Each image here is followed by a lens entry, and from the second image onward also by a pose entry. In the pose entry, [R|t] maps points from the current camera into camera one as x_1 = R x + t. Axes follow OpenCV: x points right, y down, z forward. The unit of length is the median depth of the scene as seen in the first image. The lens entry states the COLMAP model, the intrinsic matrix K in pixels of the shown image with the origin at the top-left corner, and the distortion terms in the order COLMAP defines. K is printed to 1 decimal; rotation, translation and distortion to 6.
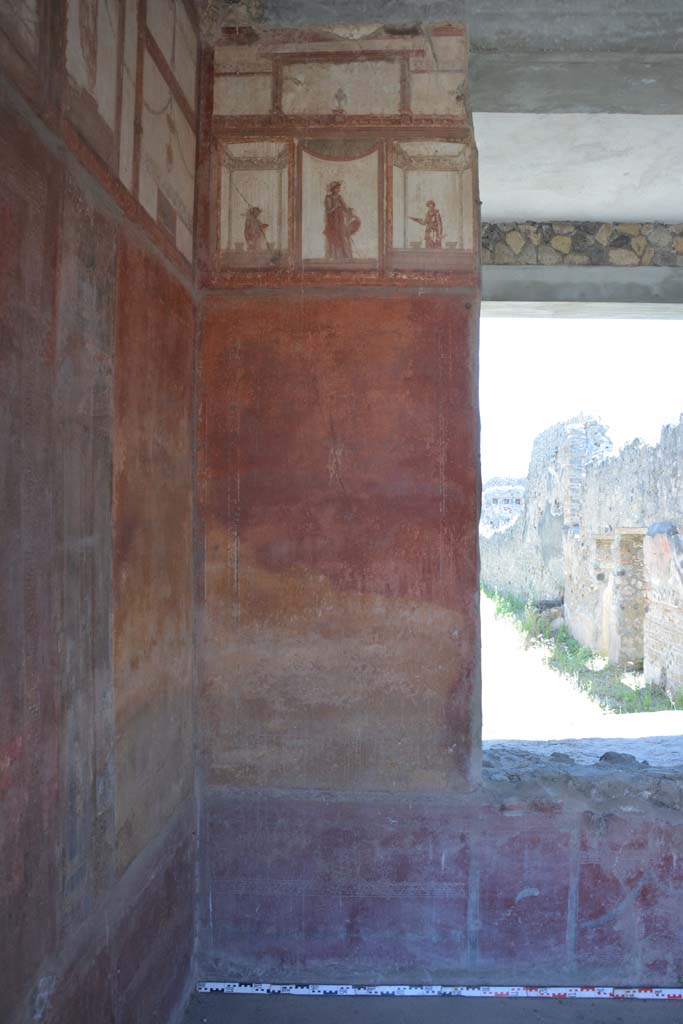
lens RADIAL K [[797.4, 0, 344.2], [0, 797.4, 516.6], [0, 0, 1]] dist [-0.177135, 0.125523]
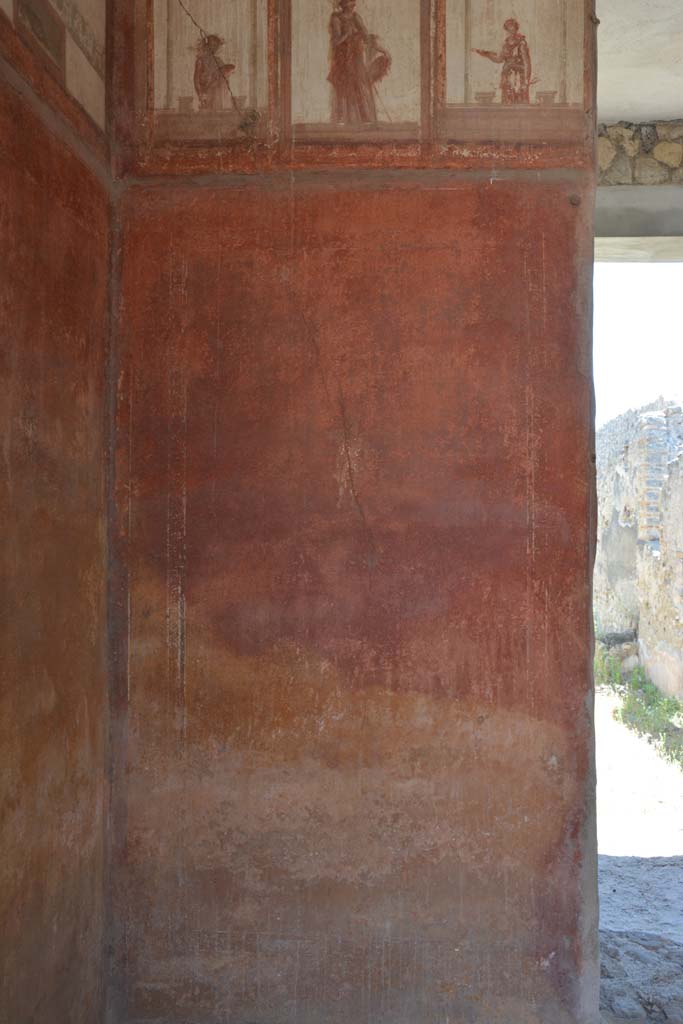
lens RADIAL K [[951.4, 0, 341.6], [0, 951.4, 515.1], [0, 0, 1]] dist [-0.135620, 0.230786]
pose [[0.999788, 0.000843, -0.020593, -0.001230], [-0.001039, 0.999954, -0.009494, -0.027585], [0.020584, 0.009514, 0.999743, 0.299429]]
